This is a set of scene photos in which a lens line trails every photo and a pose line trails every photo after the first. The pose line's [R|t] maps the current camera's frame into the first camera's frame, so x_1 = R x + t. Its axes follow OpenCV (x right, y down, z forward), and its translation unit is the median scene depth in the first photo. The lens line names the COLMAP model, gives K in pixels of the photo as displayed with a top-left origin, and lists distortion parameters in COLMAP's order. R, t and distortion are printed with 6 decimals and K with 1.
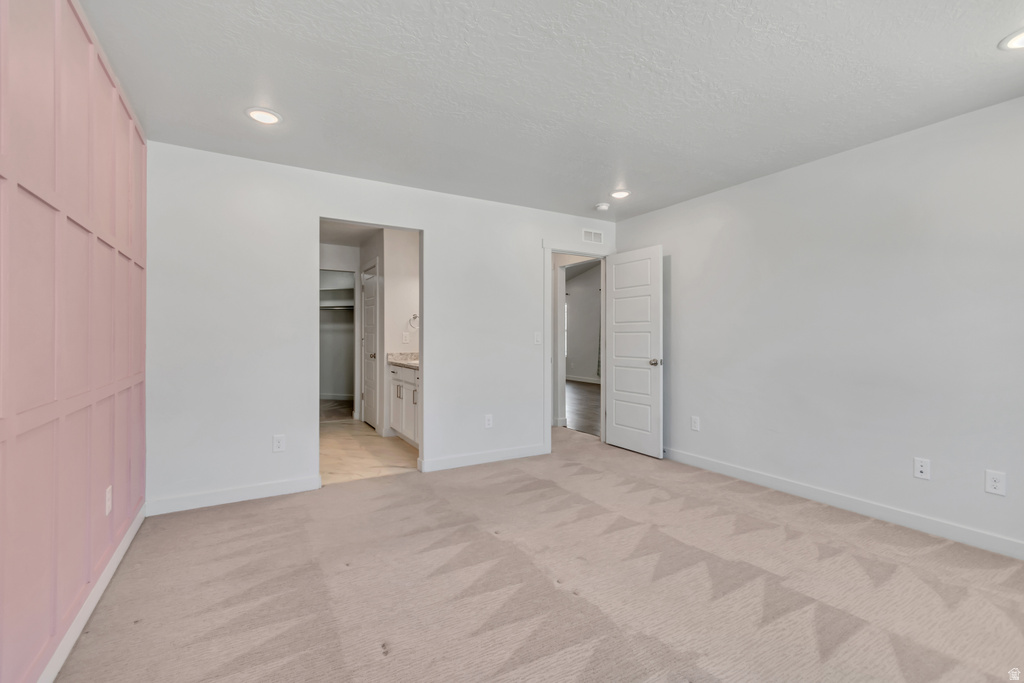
lens RADIAL K [[463.3, 0, 509.2], [0, 463.3, 338.1], [0, 0, 1]] dist [0.003508, 0.000221]
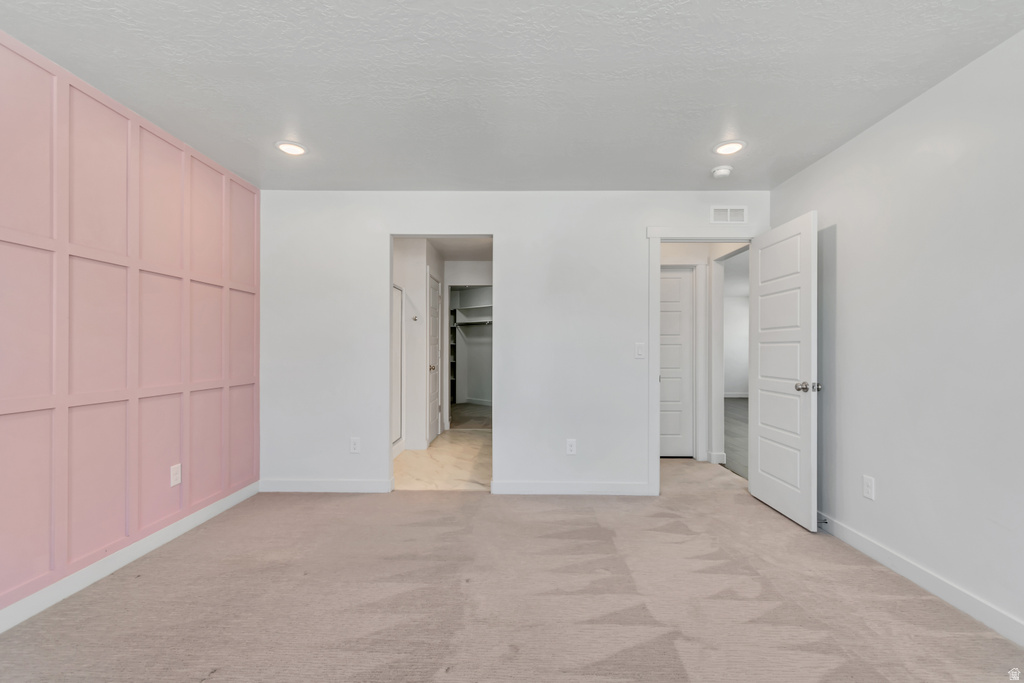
lens RADIAL K [[457.7, 0, 513.1], [0, 457.7, 350.0], [0, 0, 1]] dist [-0.002525, -0.000396]
pose [[0.853866, 0.003181, -0.520482, 0.327576], [-0.005051, 0.999985, -0.002175, 0.002682], [0.520468, 0.004486, 0.853870, 0.233471]]
